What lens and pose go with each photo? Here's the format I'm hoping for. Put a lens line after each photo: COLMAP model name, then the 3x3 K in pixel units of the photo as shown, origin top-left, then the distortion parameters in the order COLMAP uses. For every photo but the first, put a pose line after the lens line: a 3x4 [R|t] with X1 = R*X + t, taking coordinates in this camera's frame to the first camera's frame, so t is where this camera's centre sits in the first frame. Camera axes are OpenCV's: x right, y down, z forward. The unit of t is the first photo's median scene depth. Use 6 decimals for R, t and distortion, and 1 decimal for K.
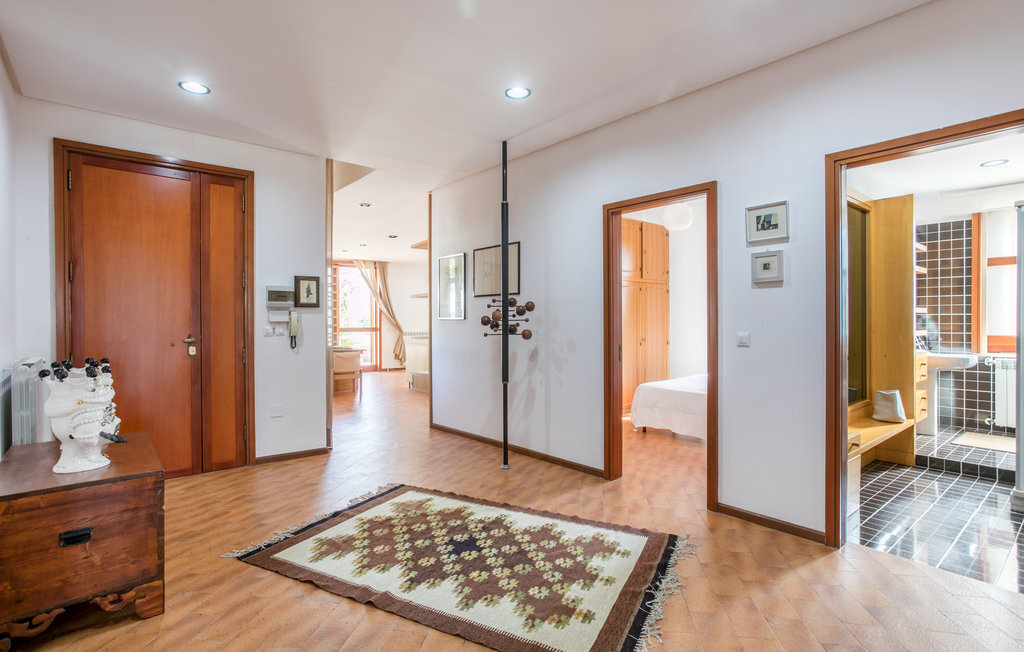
lens RADIAL K [[502.5, 0, 510.3], [0, 502.5, 326.8], [0, 0, 1]] dist [-0.003996, 0.000686]
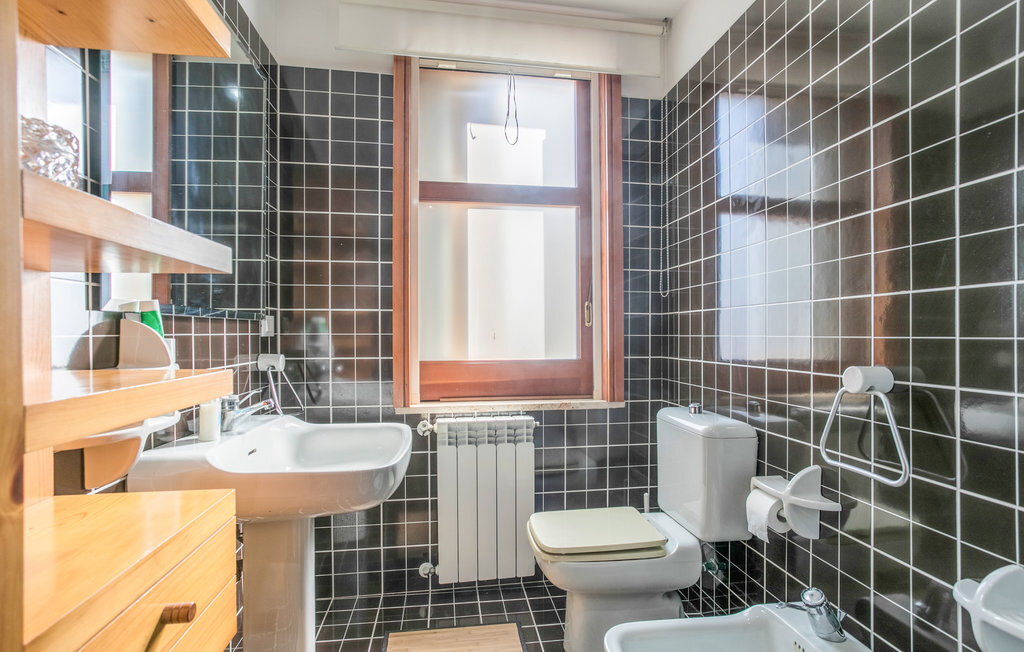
lens RADIAL K [[502.5, 0, 510.5], [0, 502.5, 330.8], [0, 0, 1]] dist [-0.003996, 0.000686]
pose [[0.552324, 0.002948, 0.833624, 0.414289], [0.002804, 0.999982, -0.005394, -0.004557], [-0.833625, 0.005317, 0.552306, 0.454462]]
